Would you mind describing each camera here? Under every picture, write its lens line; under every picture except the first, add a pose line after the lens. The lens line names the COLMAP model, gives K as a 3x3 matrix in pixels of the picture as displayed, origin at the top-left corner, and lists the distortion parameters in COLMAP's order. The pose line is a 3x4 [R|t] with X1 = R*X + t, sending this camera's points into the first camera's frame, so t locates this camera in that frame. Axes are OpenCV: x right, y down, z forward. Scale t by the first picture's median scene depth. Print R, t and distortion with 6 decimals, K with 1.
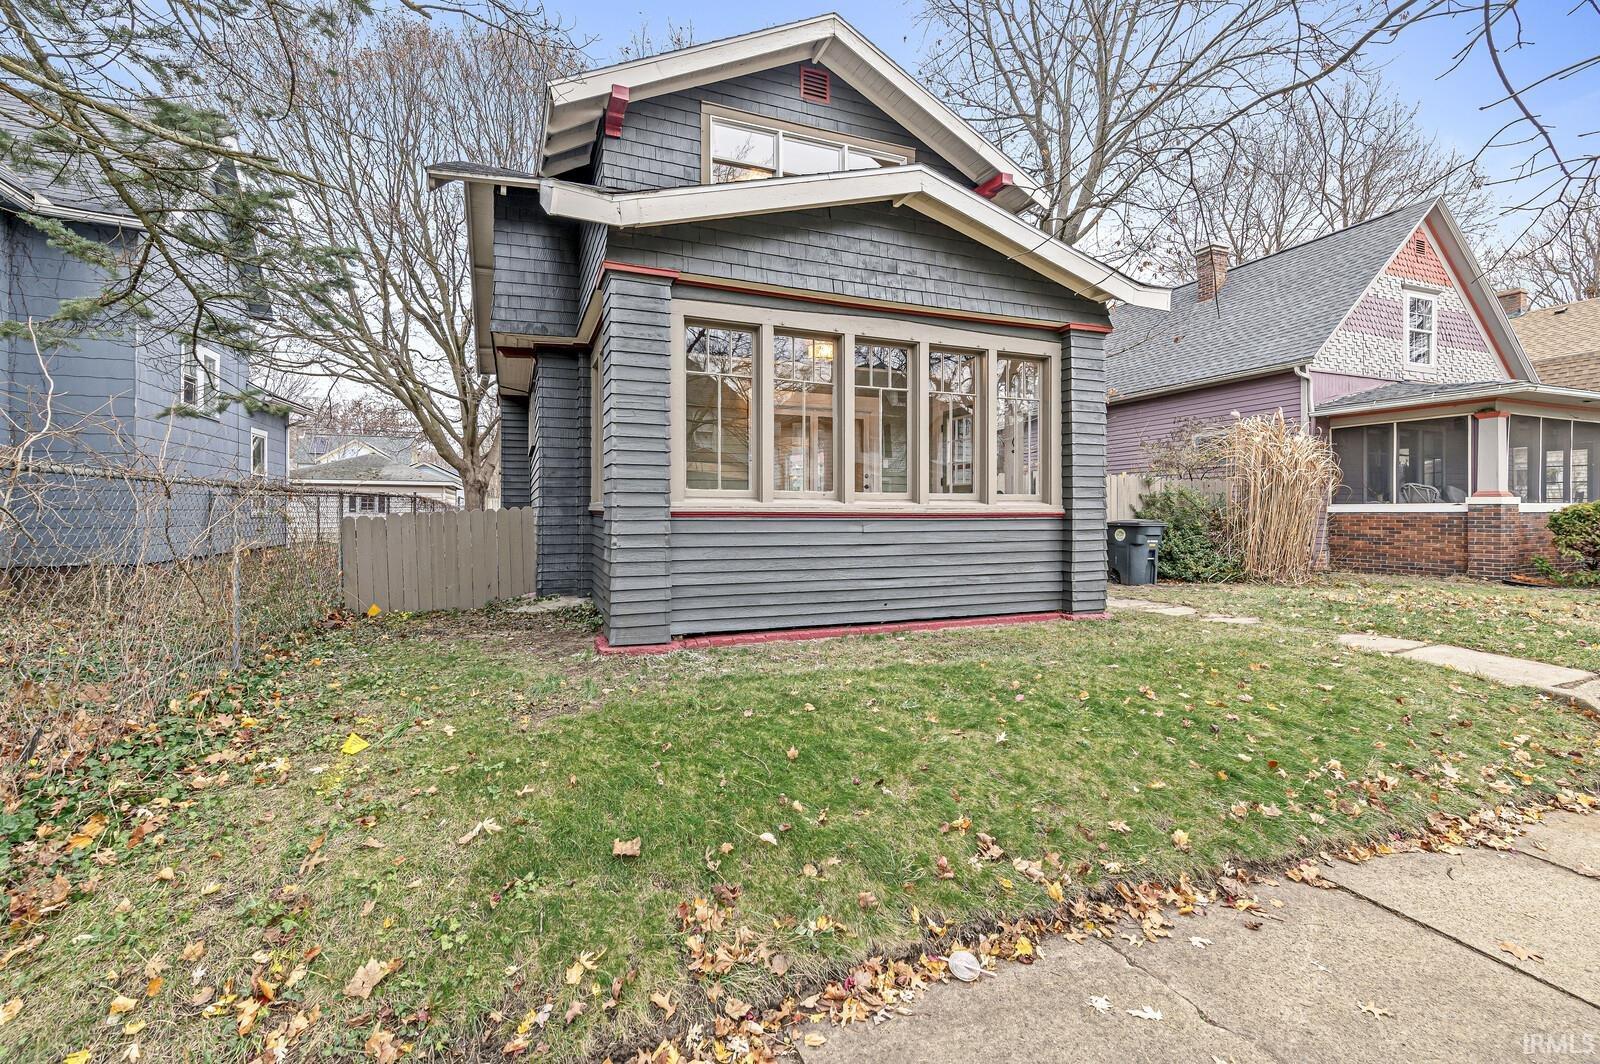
lens RADIAL K [[693.3, 0, 747.4], [0, 693.3, 515.1], [0, 0, 1]] dist [-0.000180, 0.001190]
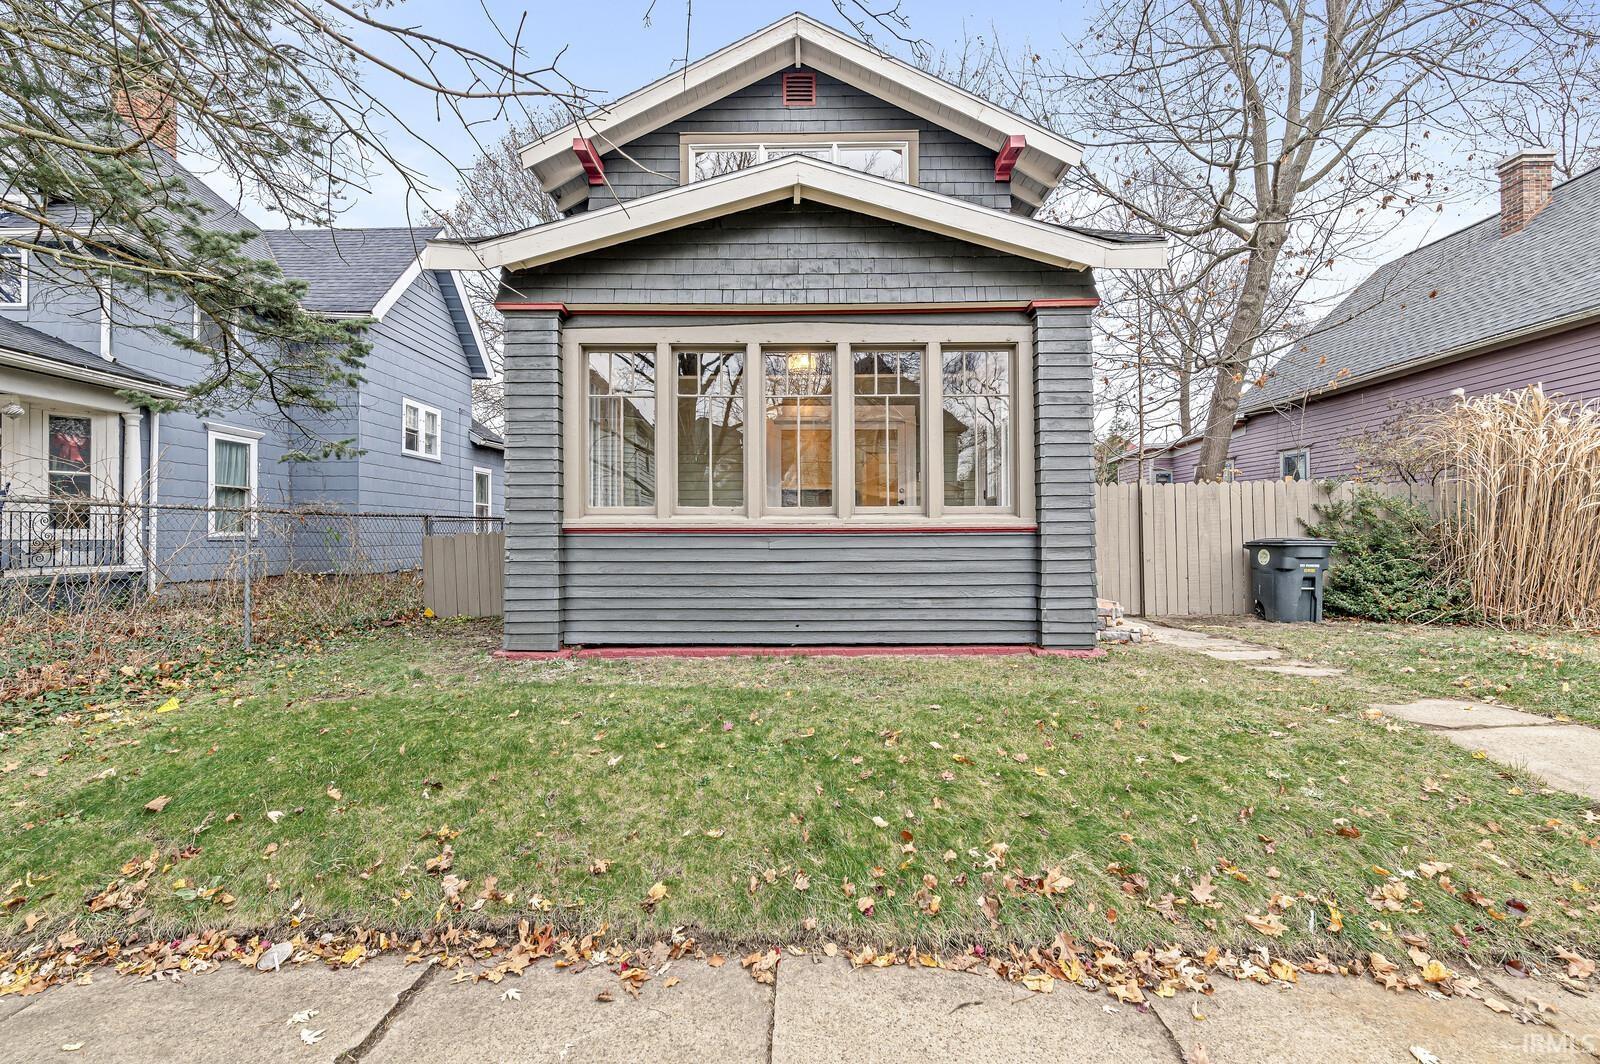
lens RADIAL K [[693.3, 0, 792.2], [0, 693.3, 532.3], [0, 0, 1]] dist [-0.000180, 0.001190]
pose [[0.927626, -0.006944, -0.373447, 0.501591], [0.002889, 0.999931, -0.011417, 0.012052], [0.373500, 0.009512, 0.927581, 0.114693]]
